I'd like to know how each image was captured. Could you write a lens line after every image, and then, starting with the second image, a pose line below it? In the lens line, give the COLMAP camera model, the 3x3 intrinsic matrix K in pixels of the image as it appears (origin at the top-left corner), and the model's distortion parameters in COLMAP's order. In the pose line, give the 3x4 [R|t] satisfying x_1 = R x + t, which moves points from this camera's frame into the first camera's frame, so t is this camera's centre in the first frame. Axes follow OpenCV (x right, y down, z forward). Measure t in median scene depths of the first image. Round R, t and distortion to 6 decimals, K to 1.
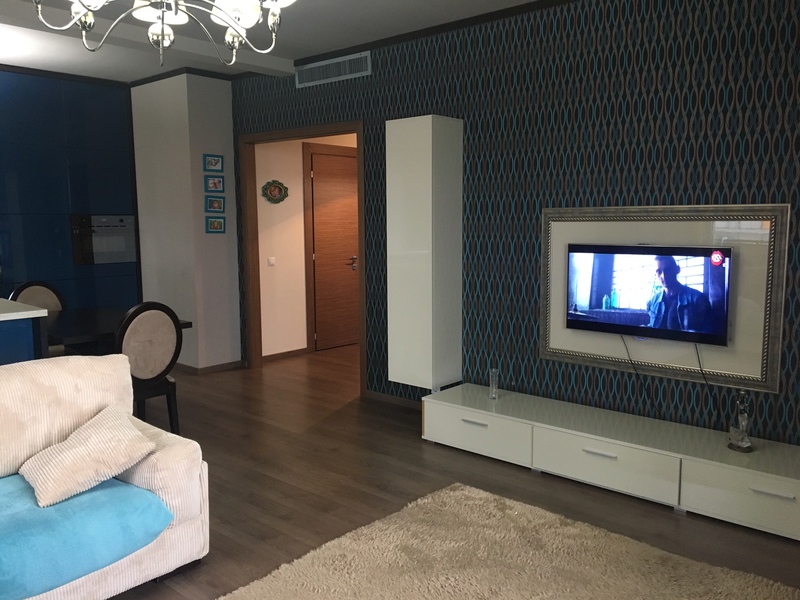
lens RADIAL K [[690.1, 0, 377.3], [0, 690.1, 293.8], [0, 0, 1]] dist [0.013330, 0.004375]
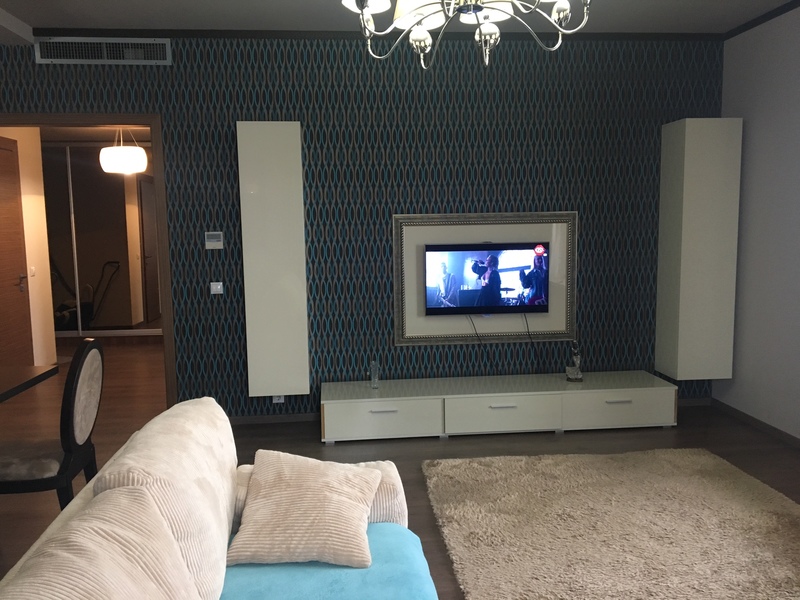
lens RADIAL K [[670.4, 0, 400.0], [0, 670.4, 300.0], [0, 0, 1]] dist [0.073357, -0.109127]
pose [[0.664935, -0.087394, 0.741770, -0.642221], [0.096912, 0.994831, 0.030335, -0.017379], [-0.740587, 0.051716, 0.669968, 0.274981]]
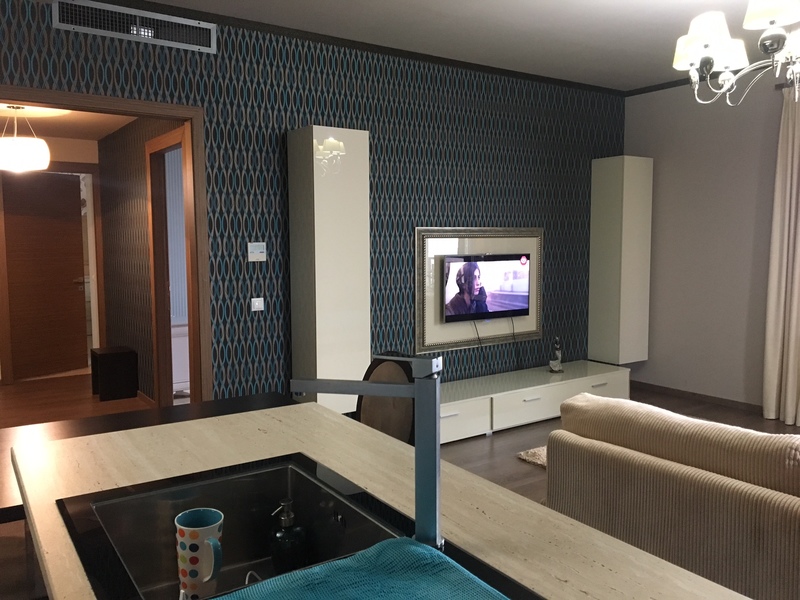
lens RADIAL K [[670.4, 0, 400.0], [0, 670.4, 300.0], [0, 0, 1]] dist [0.073357, -0.109127]
pose [[0.204375, -0.086511, 0.975062, -0.980174], [0.114537, 0.991358, 0.063950, -0.083782], [-0.972169, 0.098611, 0.212518, 0.863615]]
